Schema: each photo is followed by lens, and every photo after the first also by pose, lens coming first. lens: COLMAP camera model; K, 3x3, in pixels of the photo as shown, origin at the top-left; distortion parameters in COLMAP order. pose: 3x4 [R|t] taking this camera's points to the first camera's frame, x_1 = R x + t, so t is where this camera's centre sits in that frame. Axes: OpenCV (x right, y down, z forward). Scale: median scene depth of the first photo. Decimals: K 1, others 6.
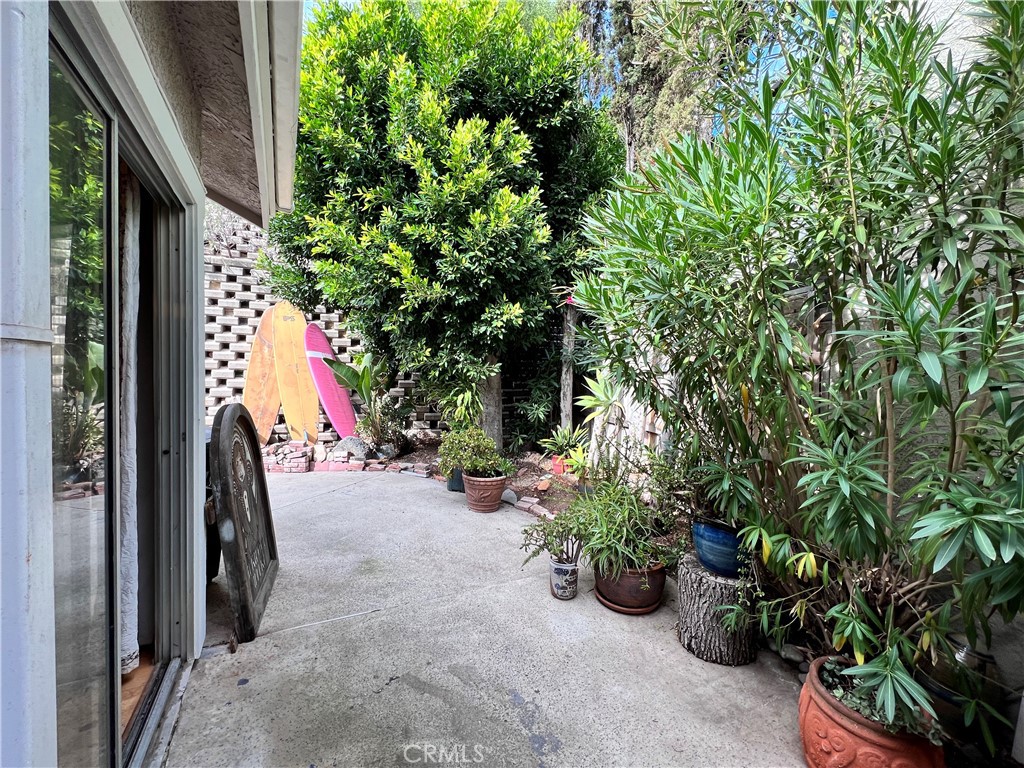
lens RADIAL K [[409.0, 0, 512.6], [0, 409.0, 386.3], [0, 0, 1]] dist [-0.000918, -0.000318]
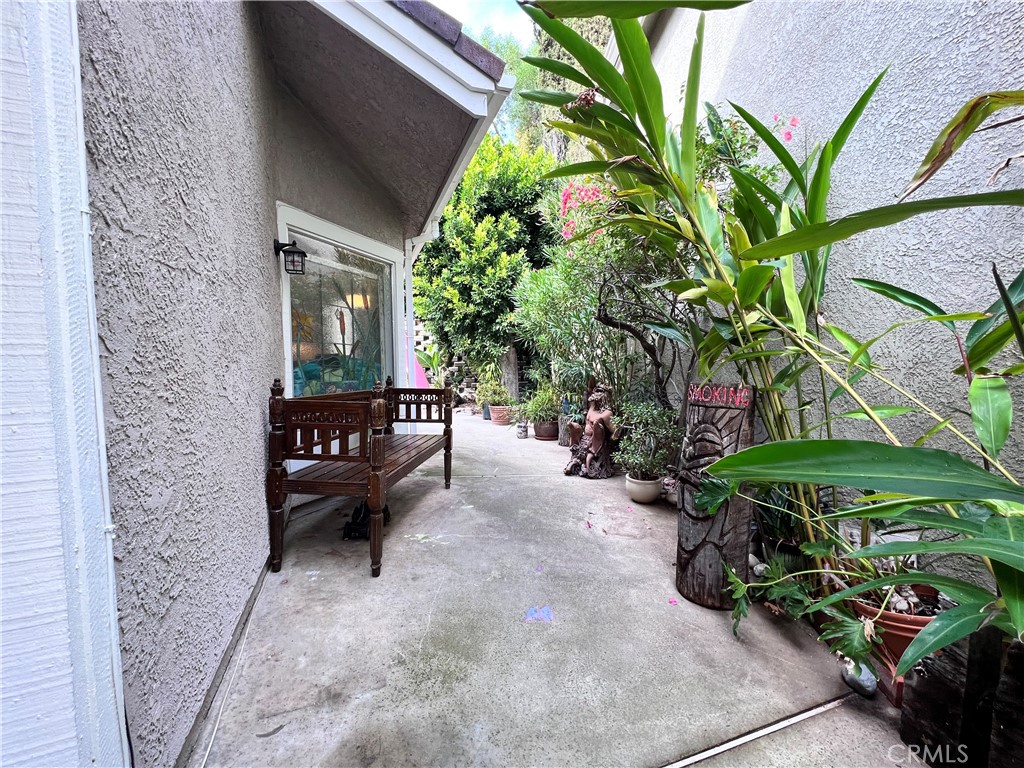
lens RADIAL K [[409.0, 0, 512.6], [0, 409.0, 386.3], [0, 0, 1]] dist [-0.000918, -0.000318]
pose [[0.990455, -0.027626, -0.135038, 0.249470], [0.030427, 0.999362, 0.018728, 0.097289], [0.134434, -0.022659, 0.990663, -0.862774]]
